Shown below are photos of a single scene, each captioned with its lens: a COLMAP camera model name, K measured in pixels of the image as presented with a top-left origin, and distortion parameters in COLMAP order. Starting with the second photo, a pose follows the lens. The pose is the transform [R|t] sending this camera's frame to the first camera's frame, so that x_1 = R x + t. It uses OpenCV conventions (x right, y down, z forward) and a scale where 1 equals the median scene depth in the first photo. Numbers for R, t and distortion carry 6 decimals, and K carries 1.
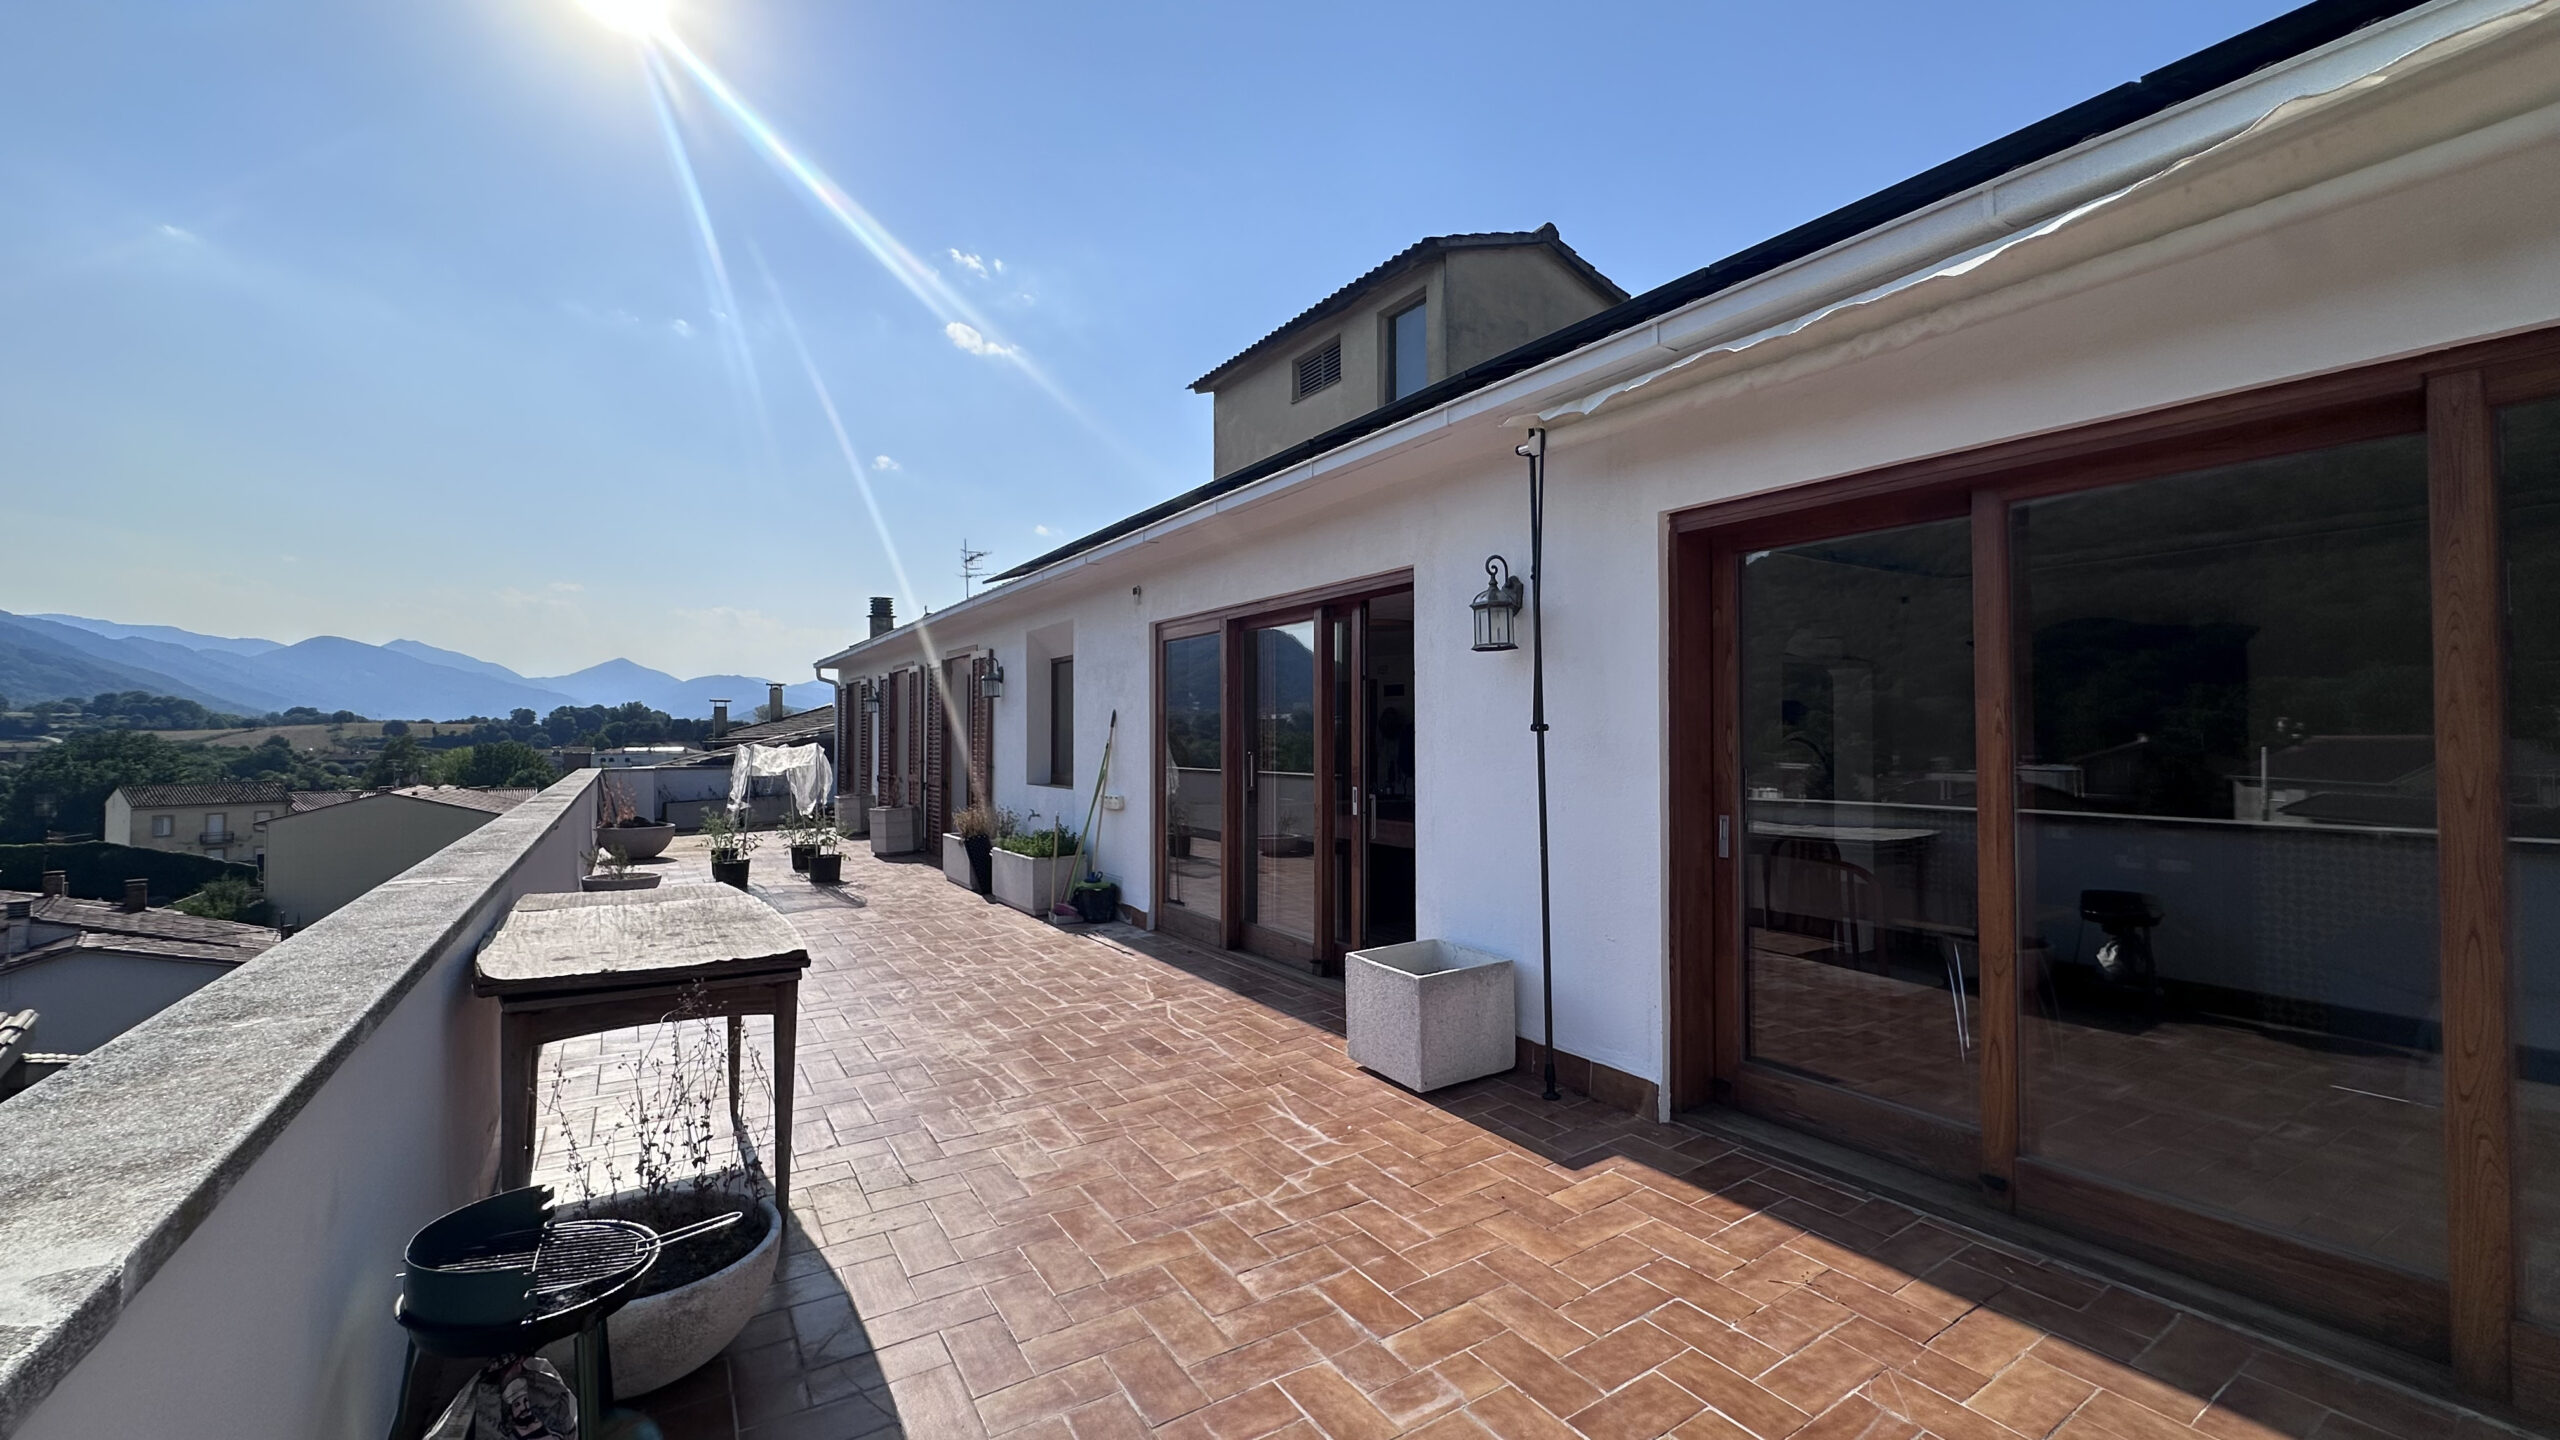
lens RADIAL K [[1025.1, 0, 1283.0], [0, 1025.1, 726.6], [0, 0, 1]] dist [-0.002626, -0.000172]
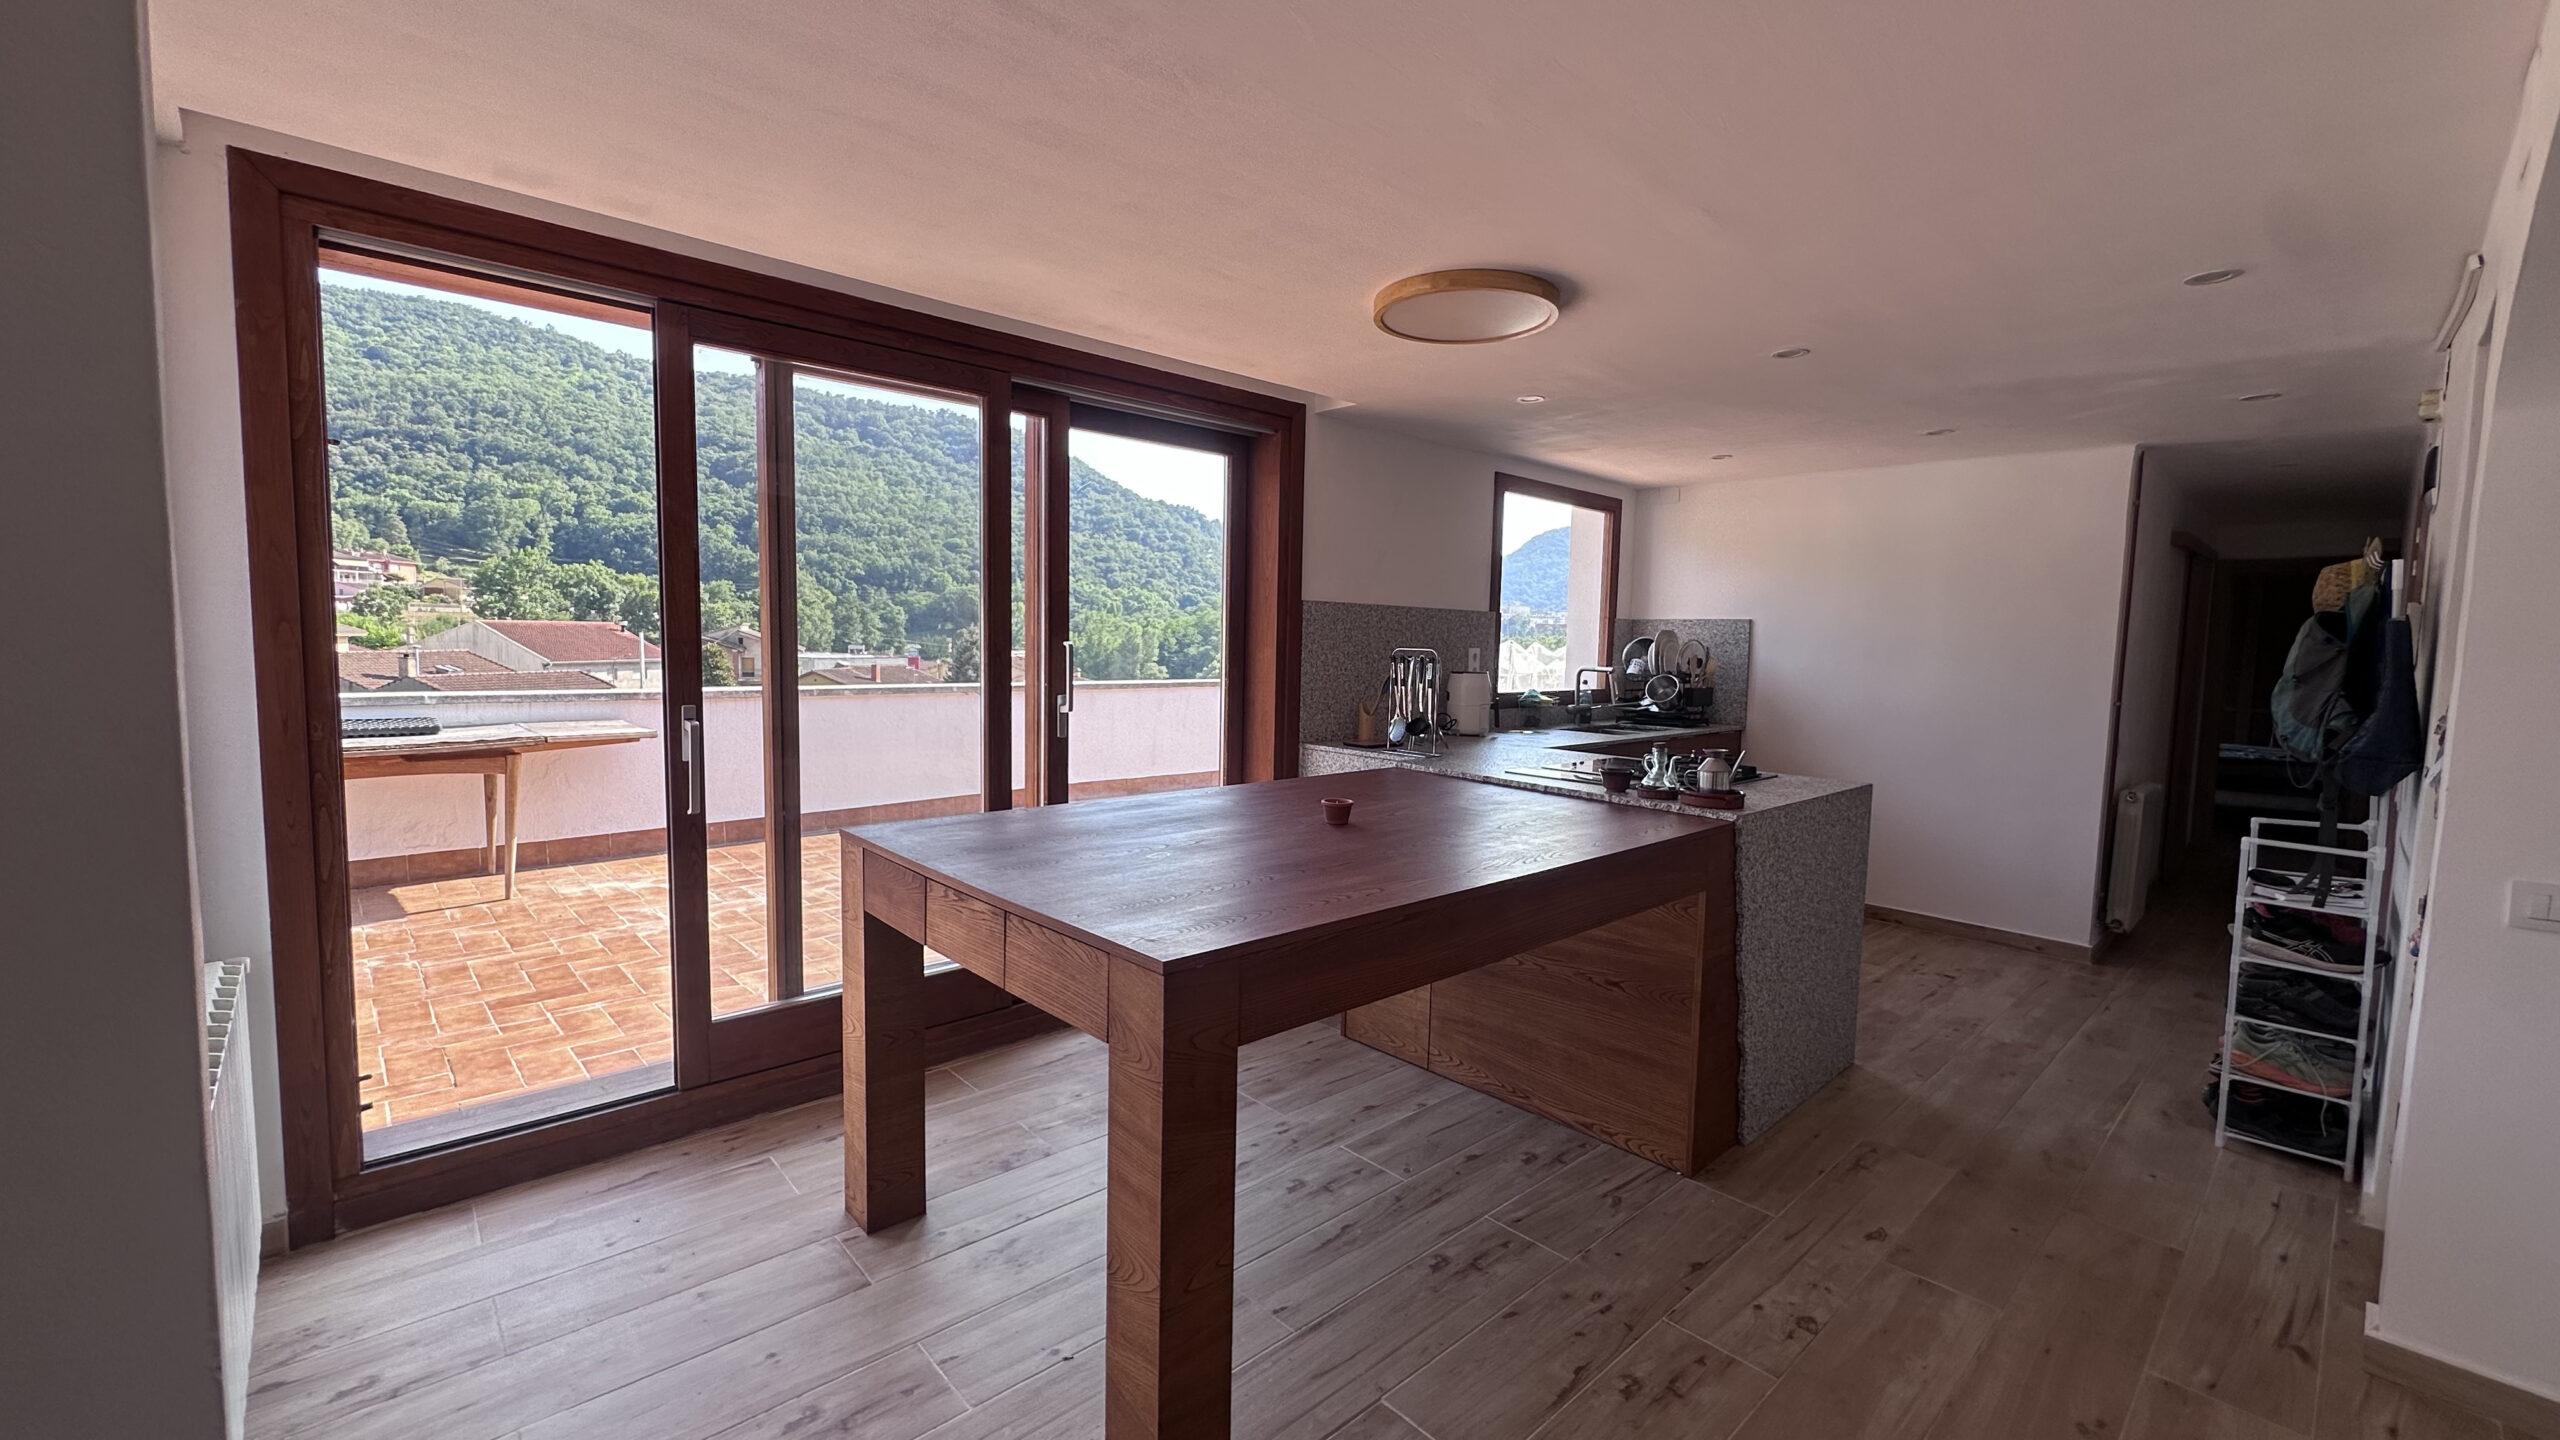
lens RADIAL K [[1025.1, 0, 1278.3], [0, 1025.1, 719.9], [0, 0, 1]] dist [-0.002626, -0.000172]
pose [[0.183154, 0.085854, -0.979328, 0.767181], [-0.007122, 0.996269, 0.086007, 0.027535], [0.983058, -0.008778, 0.183083, 1.480394]]
